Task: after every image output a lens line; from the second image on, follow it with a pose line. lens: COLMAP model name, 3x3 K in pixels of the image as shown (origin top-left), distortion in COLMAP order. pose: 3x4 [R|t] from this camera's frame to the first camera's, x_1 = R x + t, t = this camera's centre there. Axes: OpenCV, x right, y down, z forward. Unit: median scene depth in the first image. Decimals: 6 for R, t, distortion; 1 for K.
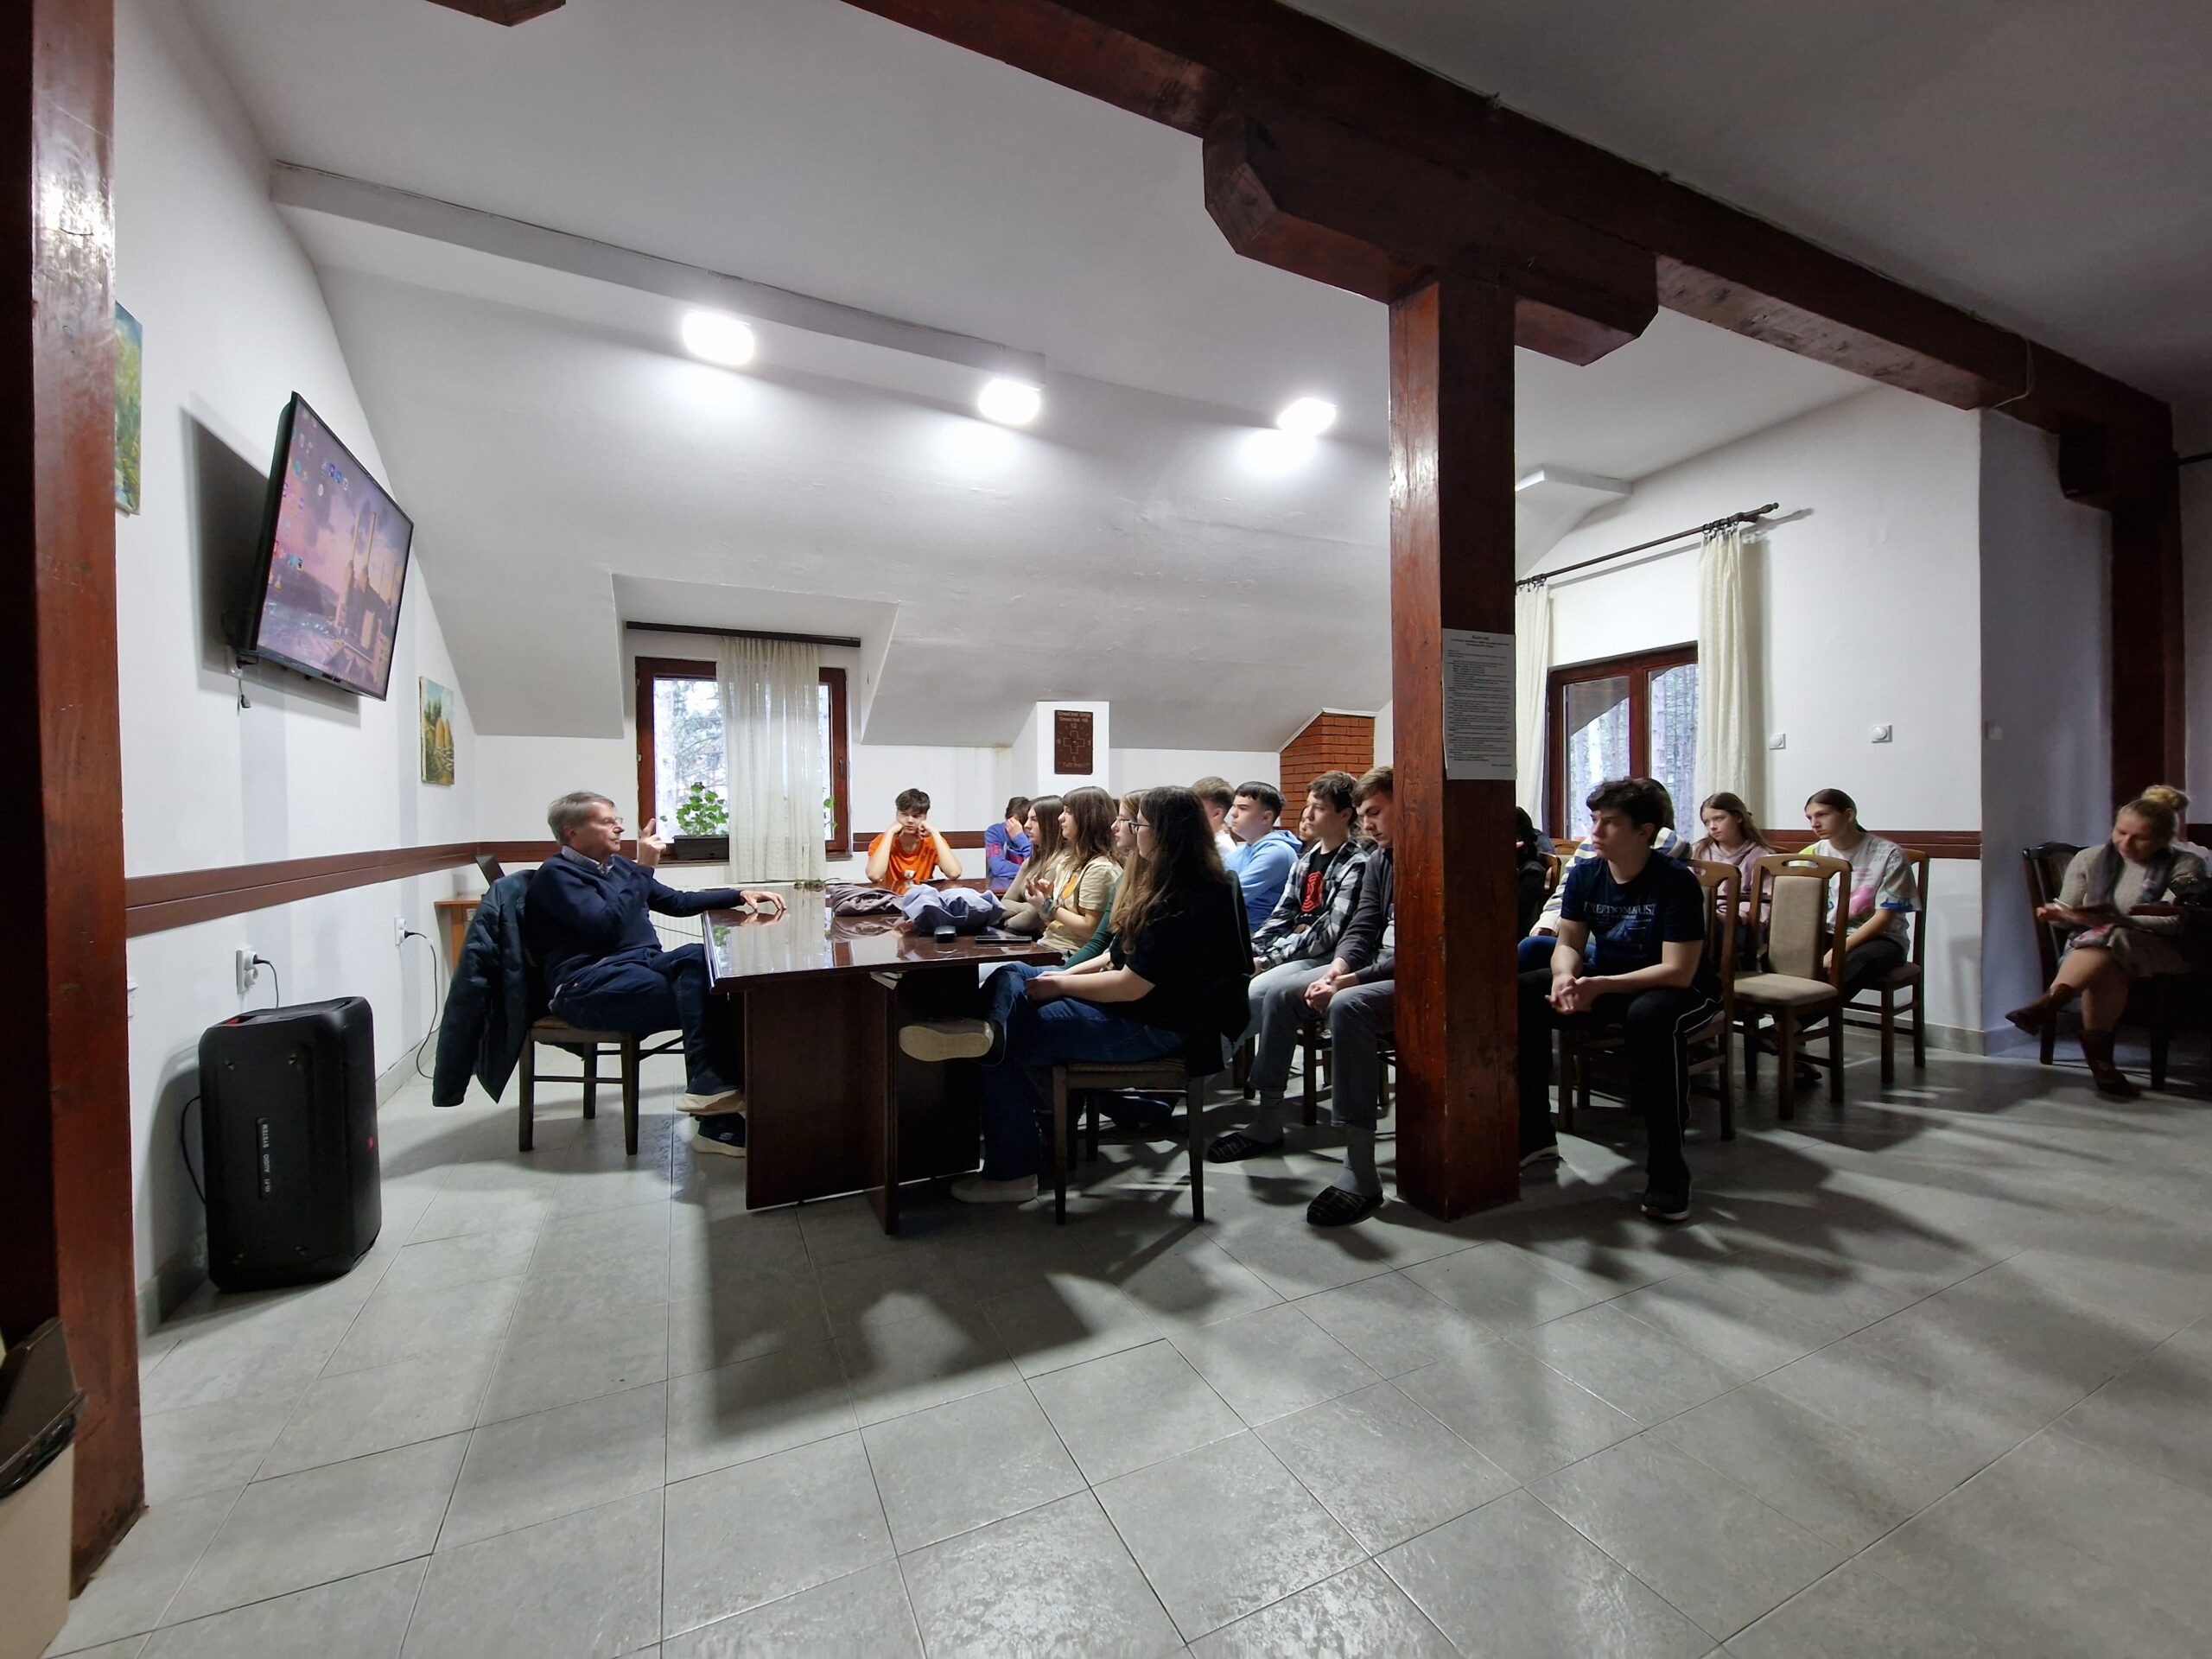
lens RADIAL K [[867.8, 0, 1106.0], [0, 867.8, 829.5], [0, 0, 1]] dist [-0.001227, -0.000069]
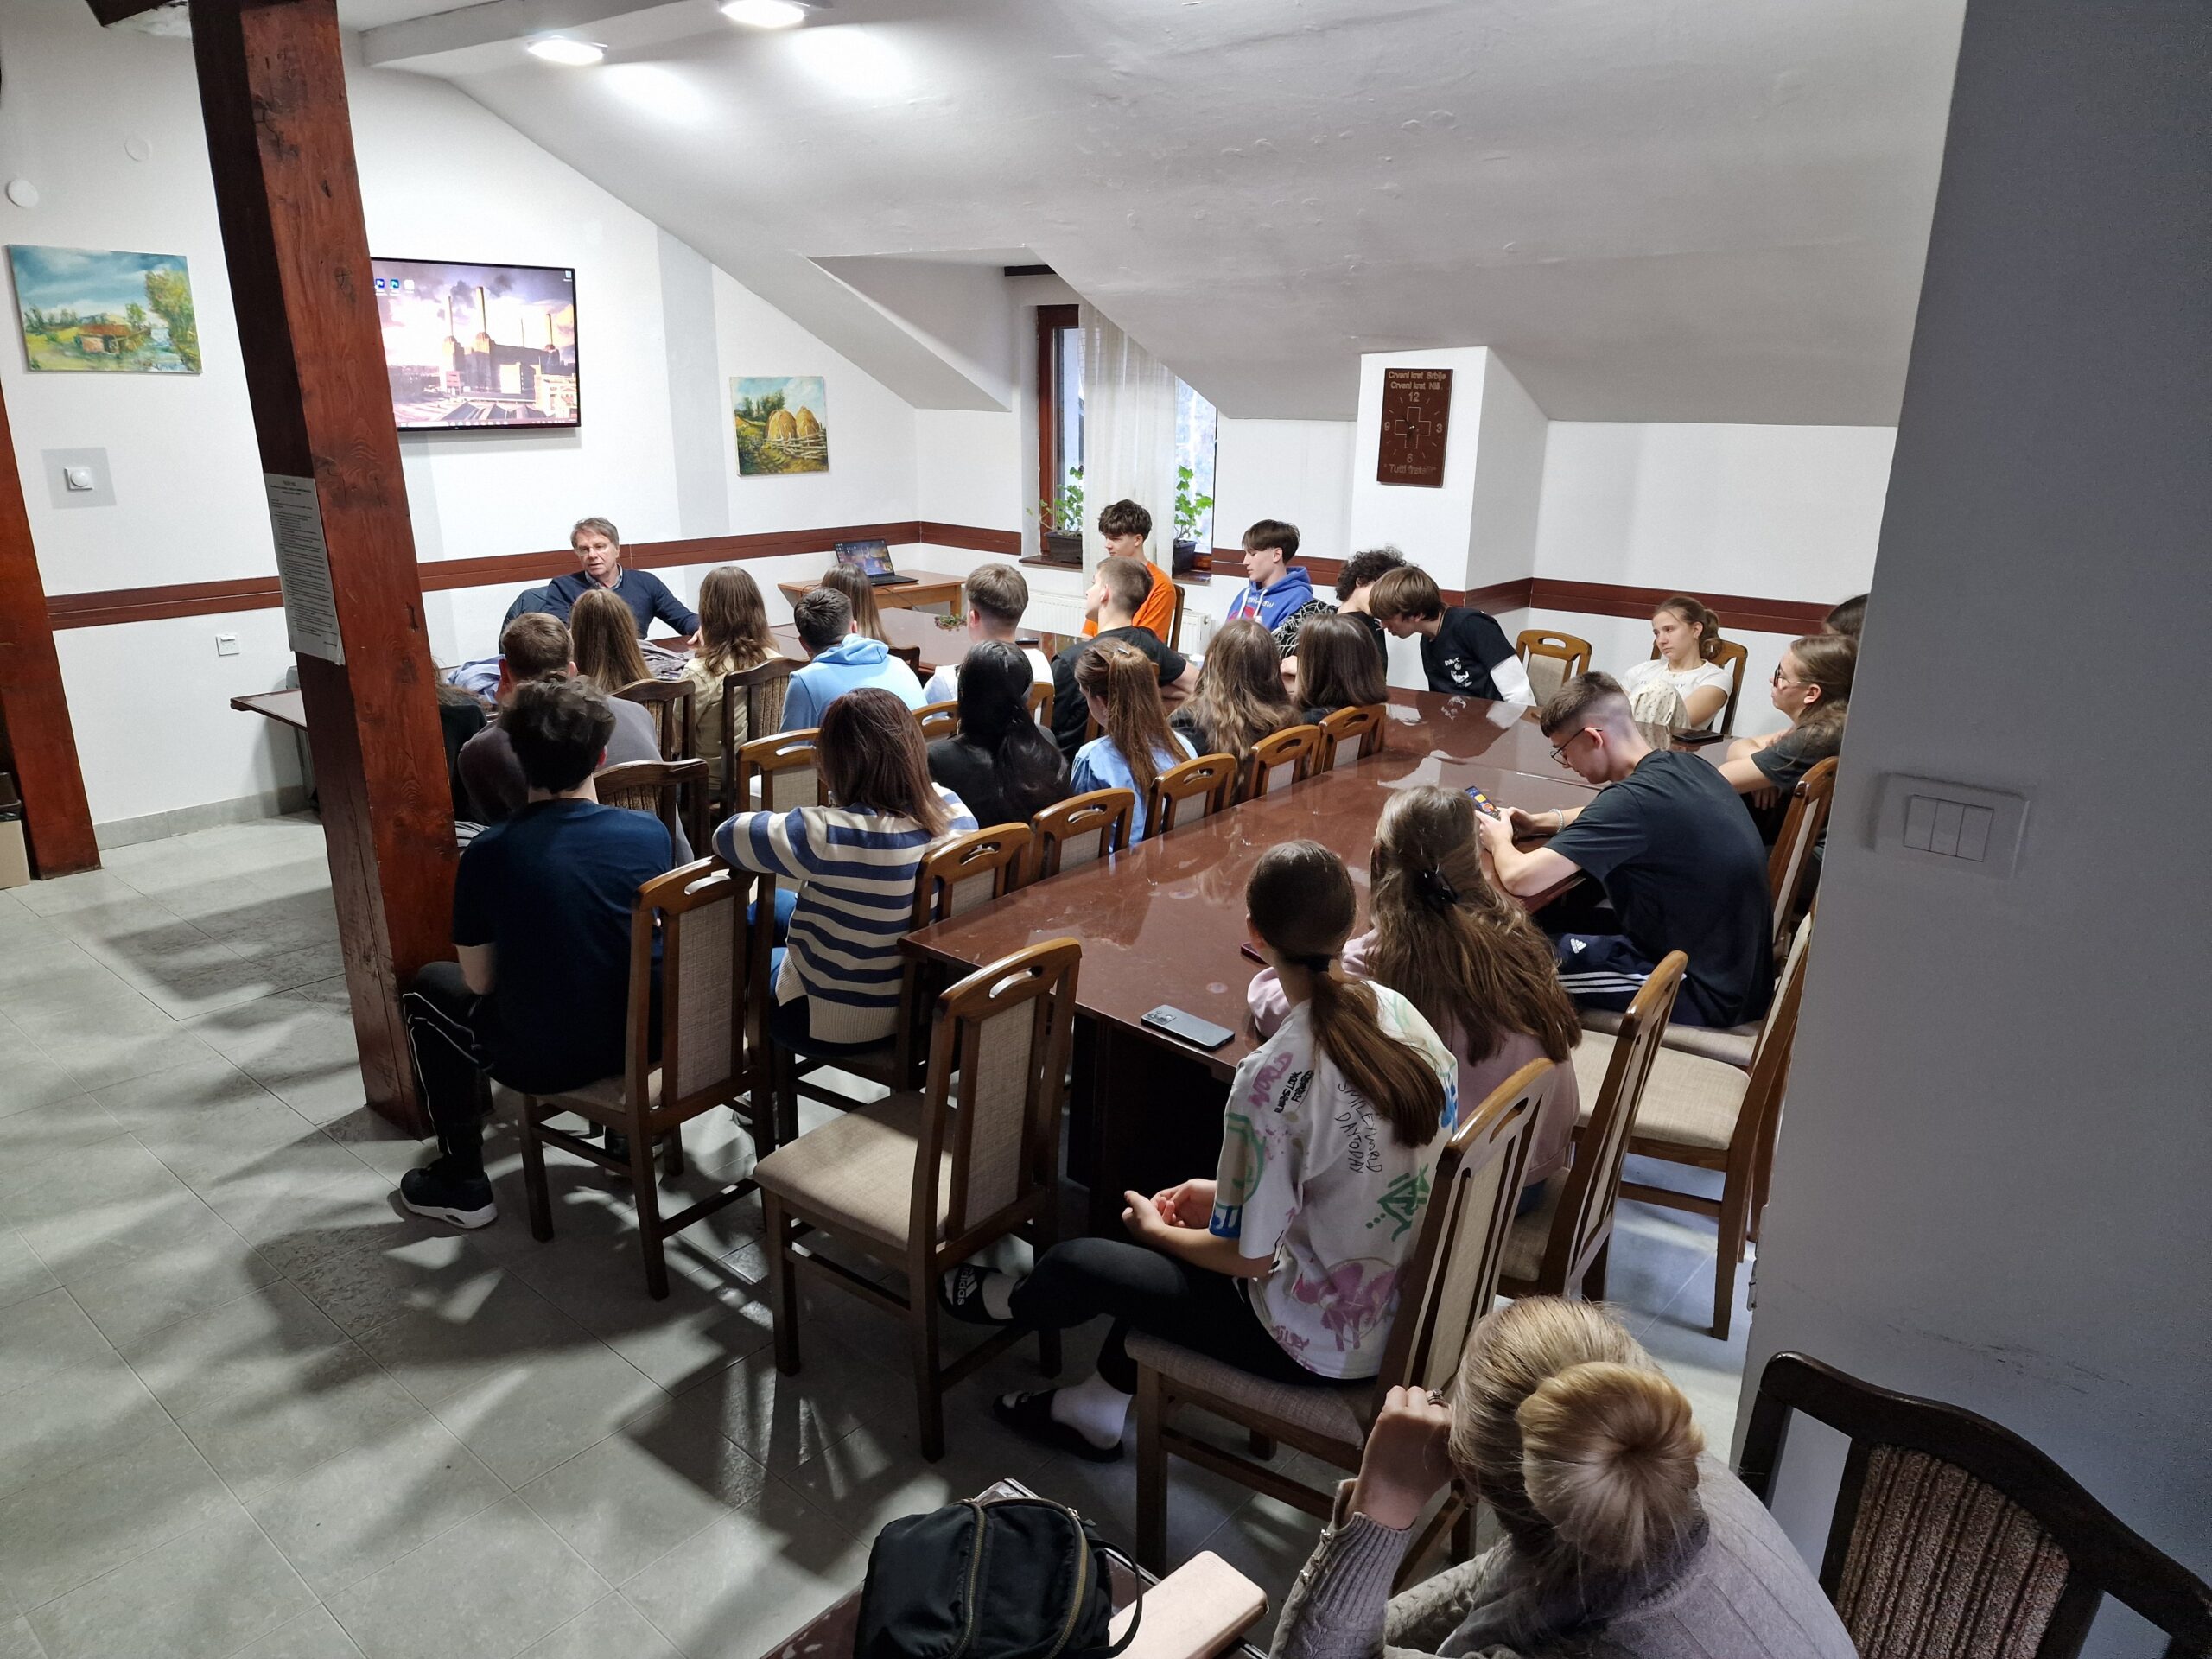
lens RADIAL K [[1437.9, 0, 1106.0], [0, 1437.9, 829.5], [0, 0, 1]] dist [0.026582, -0.001391]
pose [[0.417105, 0.284014, -0.863342, 1.020773], [-0.025569, 0.953210, 0.301226, -0.172562], [0.908498, -0.103568, 0.404851, 0.563826]]
